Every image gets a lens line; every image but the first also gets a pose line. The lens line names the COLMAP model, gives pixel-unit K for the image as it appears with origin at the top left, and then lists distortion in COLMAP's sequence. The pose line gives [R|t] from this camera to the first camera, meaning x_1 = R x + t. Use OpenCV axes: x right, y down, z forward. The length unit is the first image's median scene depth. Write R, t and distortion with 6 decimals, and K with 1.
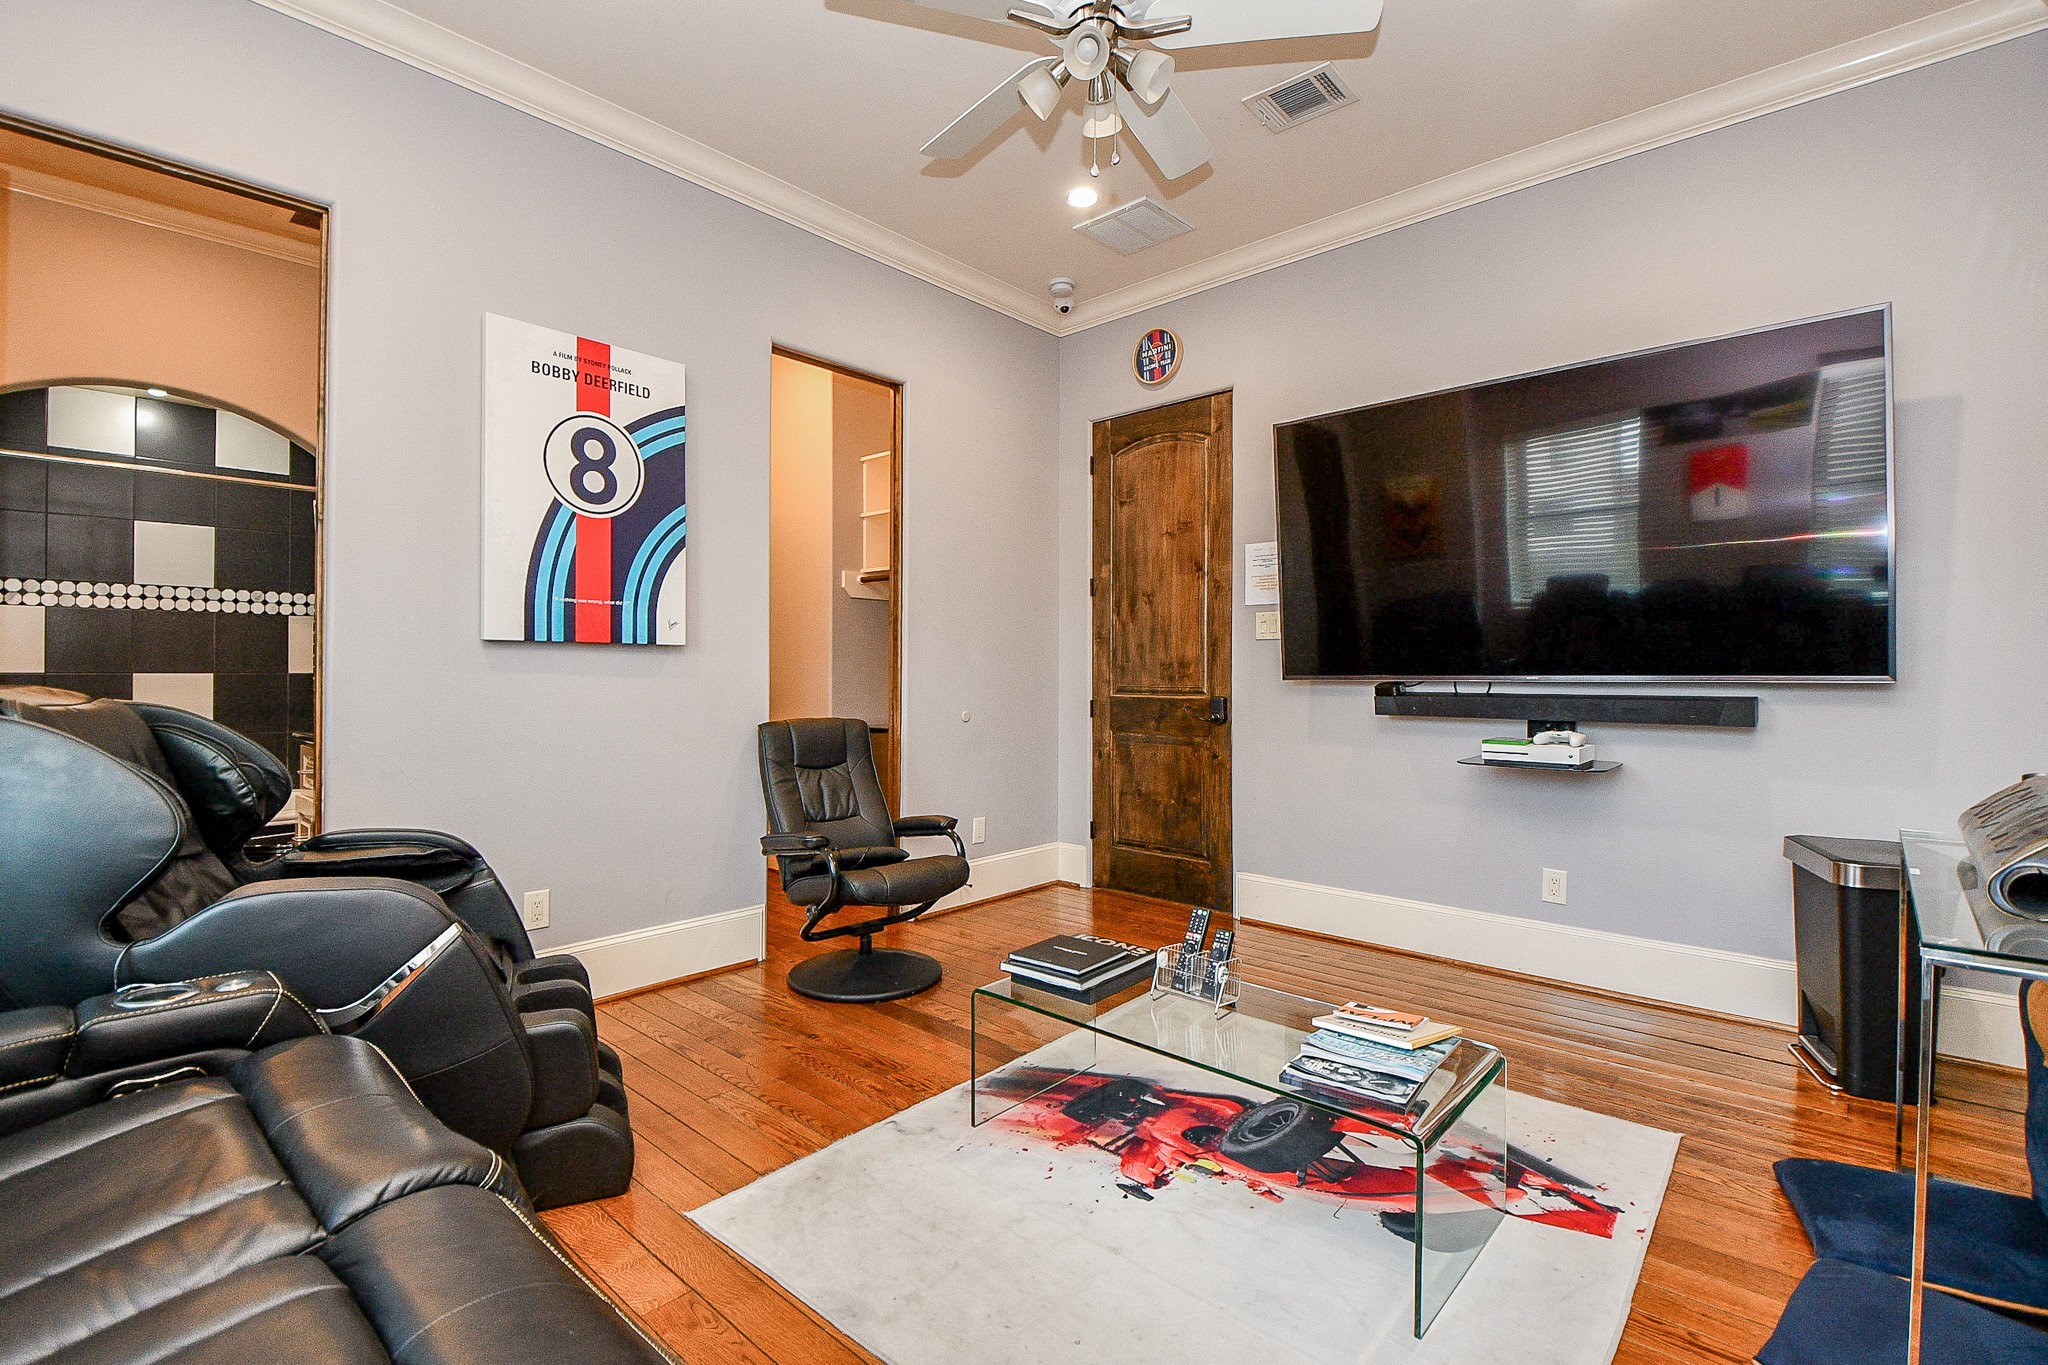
lens RADIAL K [[927.6, 0, 1020.0], [0, 927.6, 697.8], [0, 0, 1]] dist [0.000640, -0.013945]
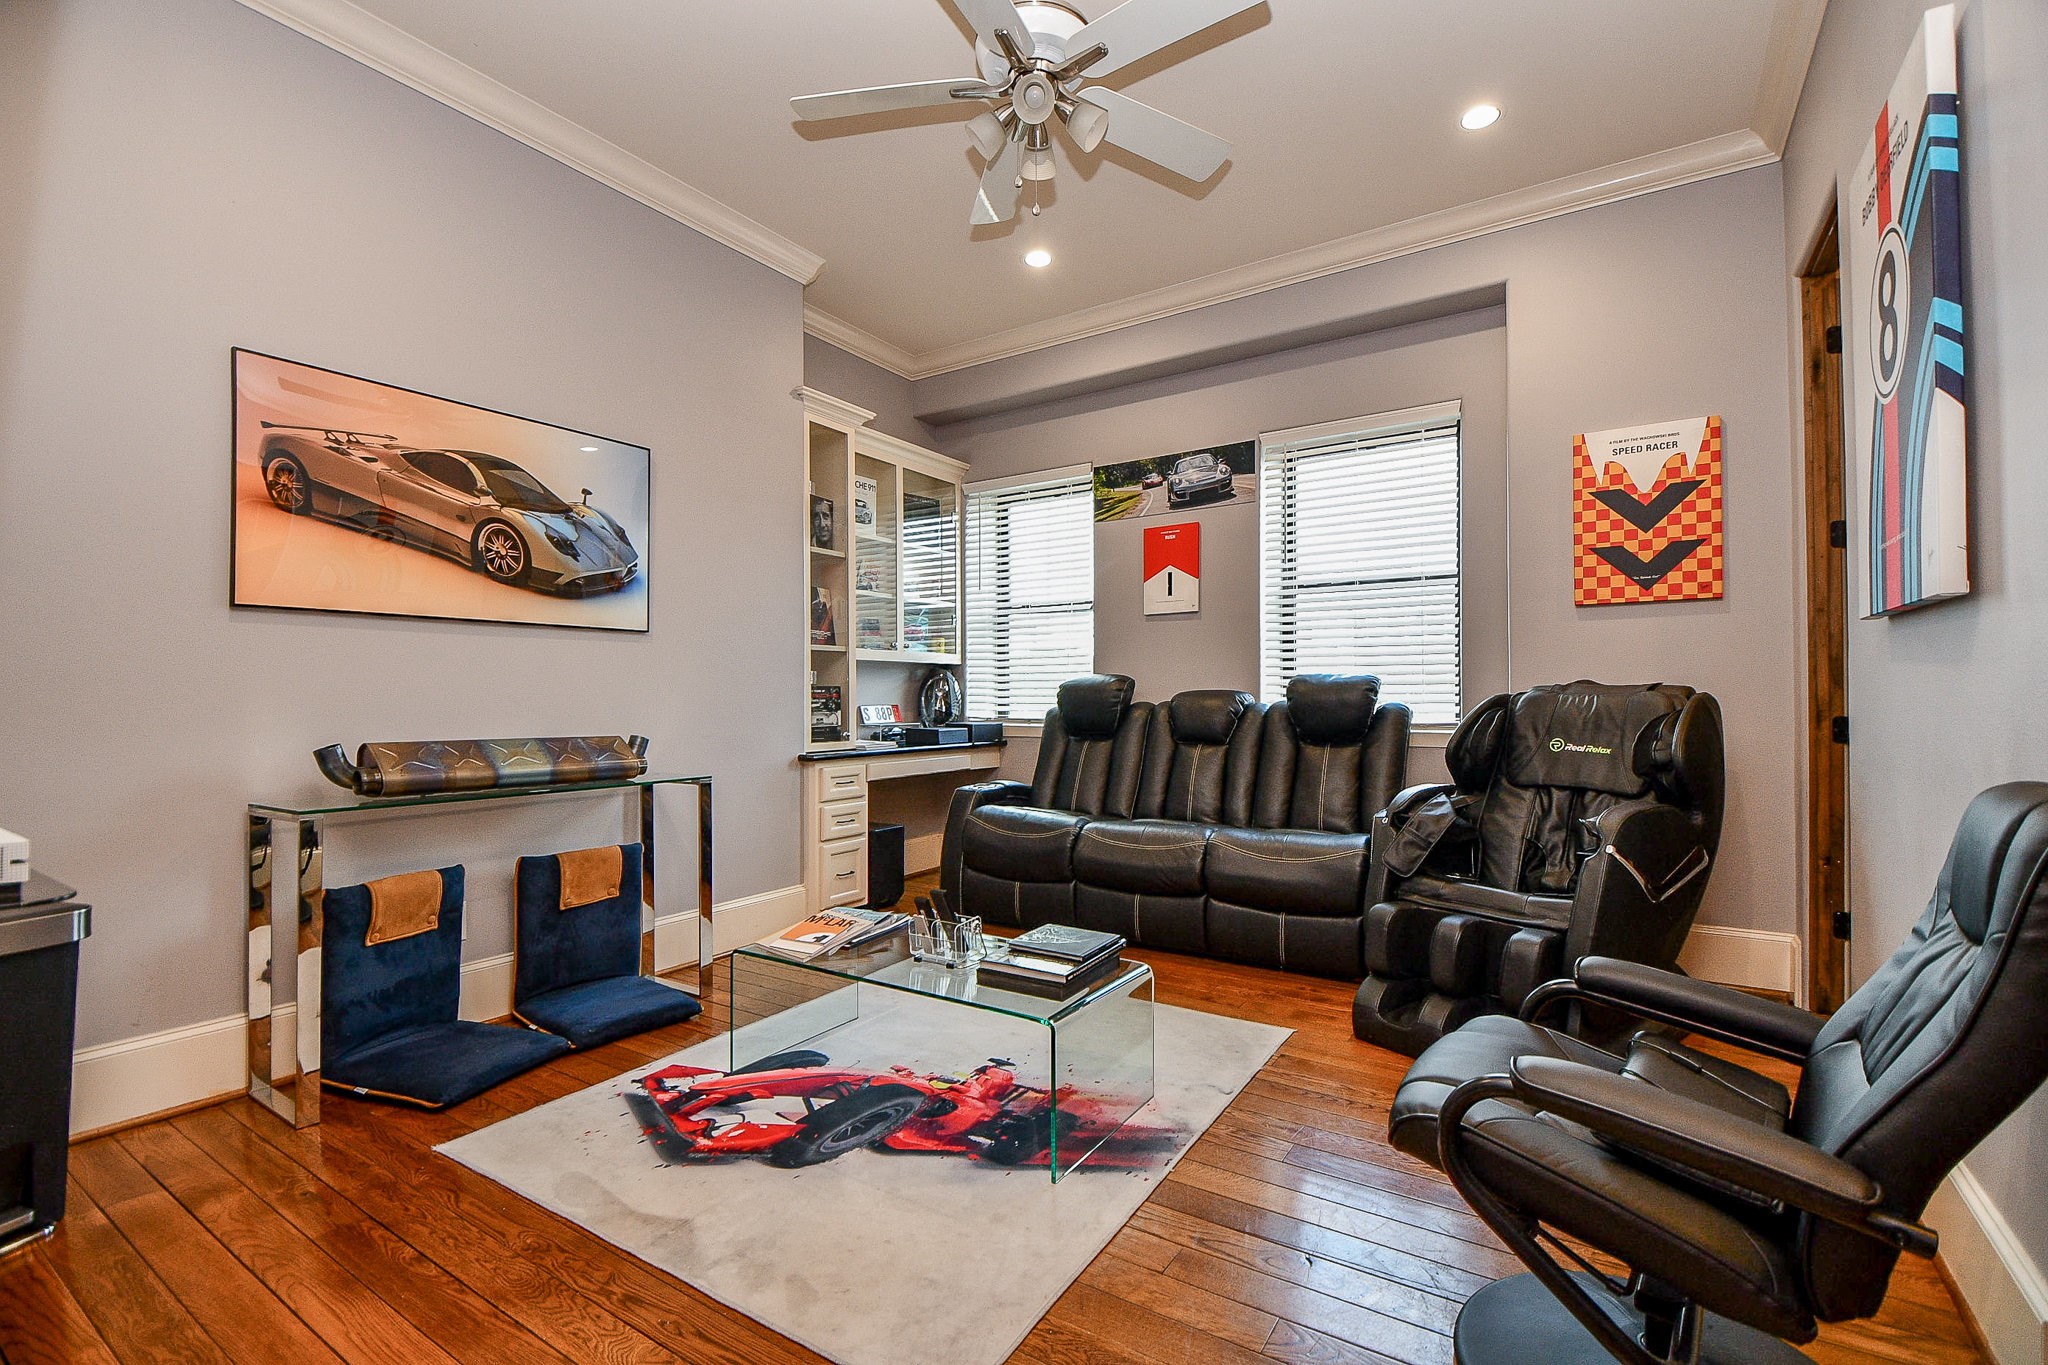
lens RADIAL K [[906.5, 0, 1037.4], [0, 906.5, 683.0], [0, 0, 1]] dist [0.028077, -0.042496]
pose [[-0.986411, -0.001808, -0.164289, 0.263155], [-0.001252, 0.999993, -0.003489, -0.006594], [0.164294, -0.003236, -0.986406, 2.095949]]
